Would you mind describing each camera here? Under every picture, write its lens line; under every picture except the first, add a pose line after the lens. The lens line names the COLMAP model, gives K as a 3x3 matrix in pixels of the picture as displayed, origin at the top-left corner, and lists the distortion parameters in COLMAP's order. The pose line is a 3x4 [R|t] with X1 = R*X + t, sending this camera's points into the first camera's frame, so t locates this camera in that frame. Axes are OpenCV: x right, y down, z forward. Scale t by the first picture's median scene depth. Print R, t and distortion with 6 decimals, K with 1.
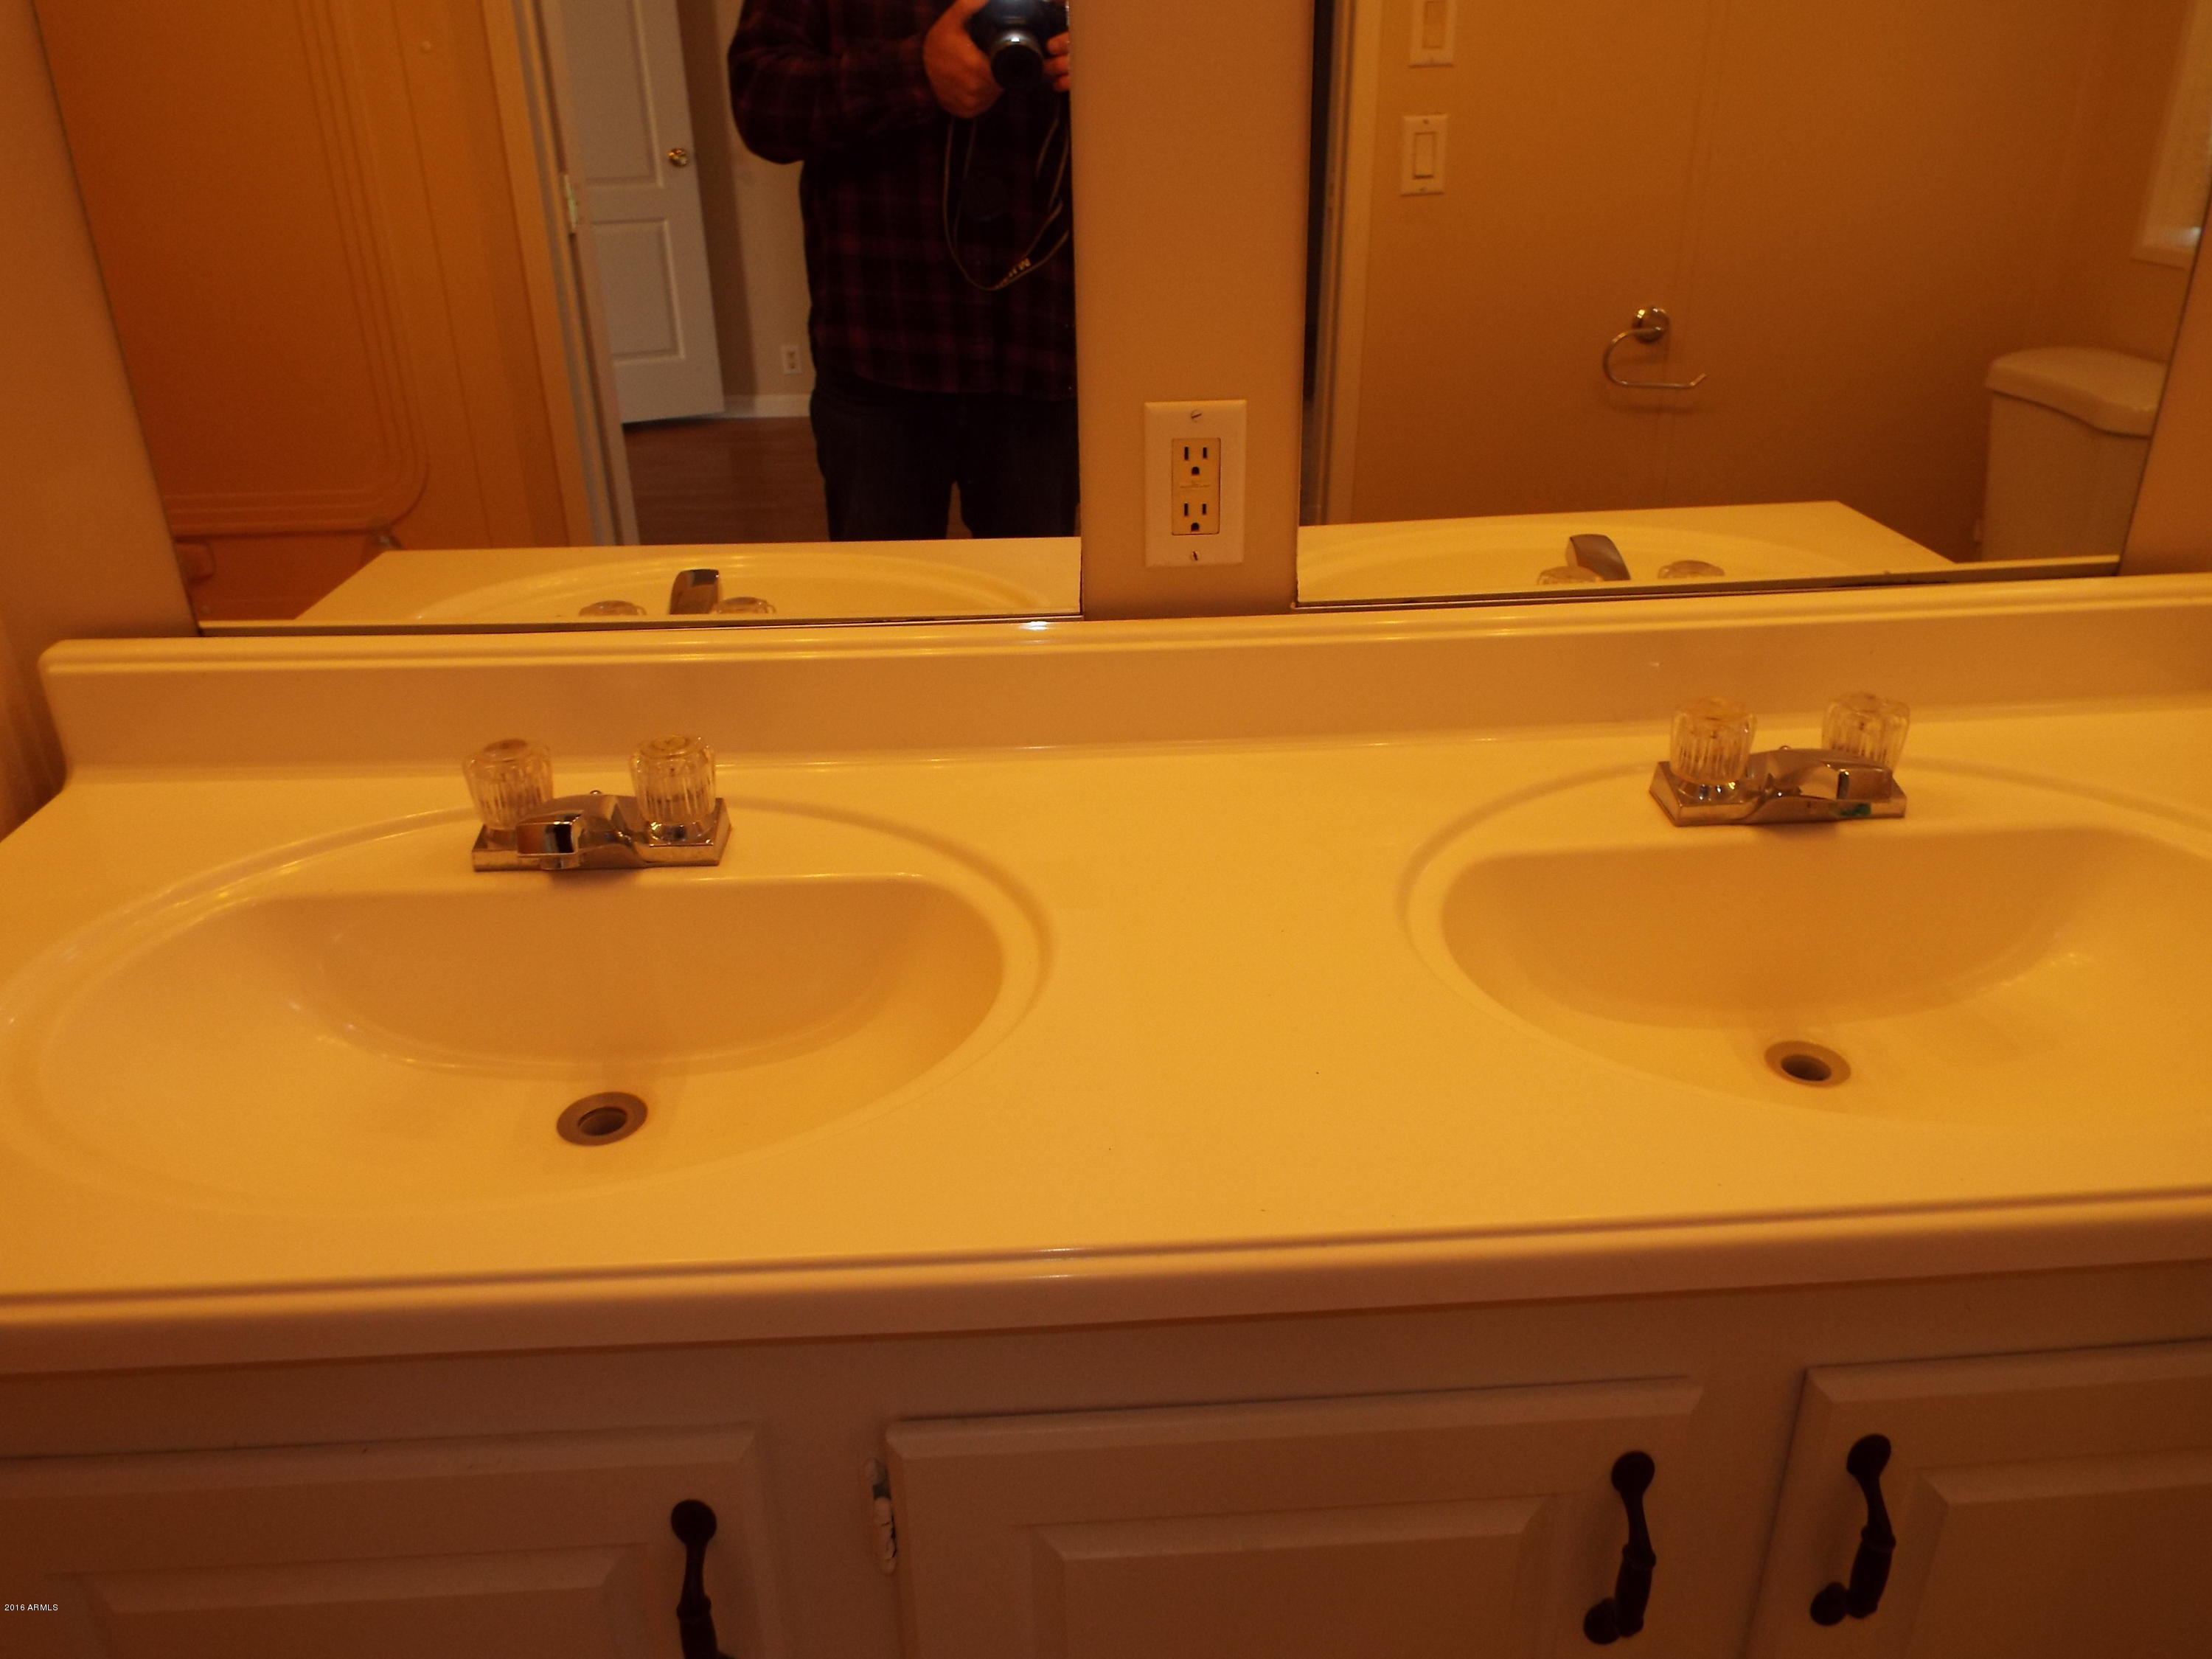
lens RADIAL K [[1613.0, 0, 1106.0], [0, 1613.0, 829.5], [0, 0, 1]] dist [-0.010944, -0.003629]
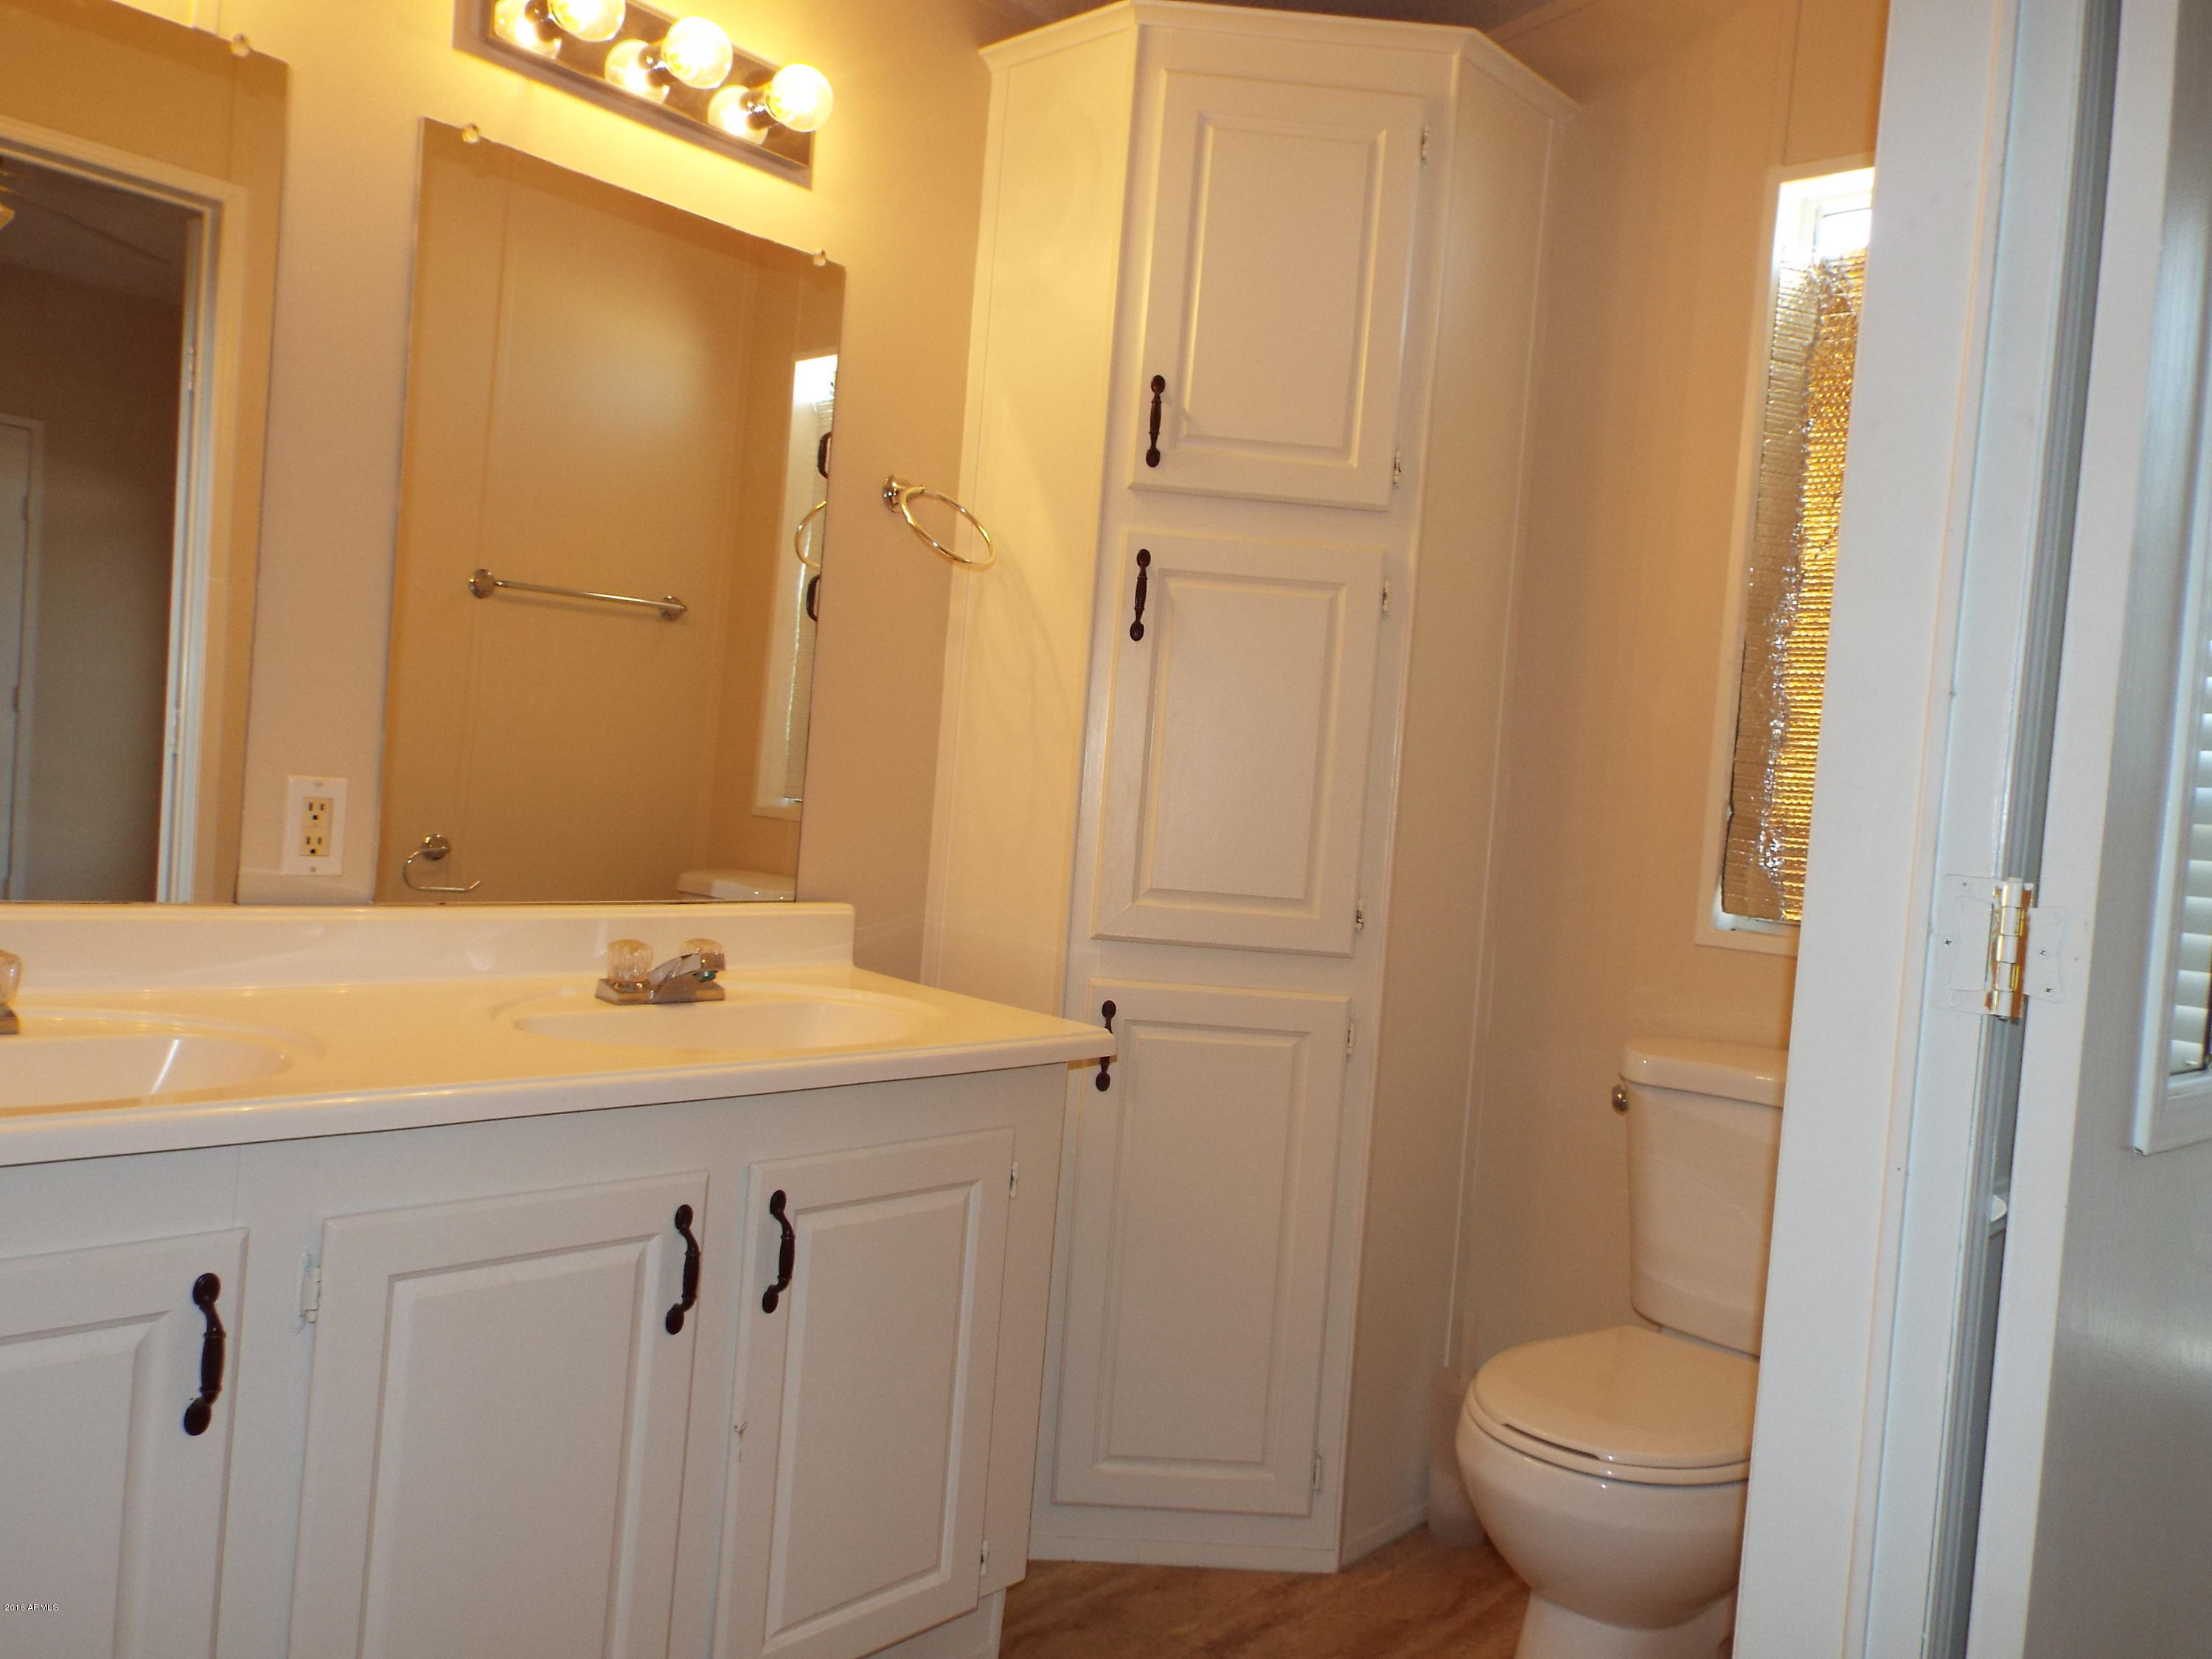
lens RADIAL K [[1708.9, 0, 1106.0], [0, 1708.9, 829.5], [0, 0, 1]] dist [-0.004159, 0.065380]
pose [[0.714871, 0.060161, 0.696664, -0.583110], [0.206266, 0.933819, -0.292297, 0.466240], [-0.668142, 0.352652, 0.655150, -0.683906]]
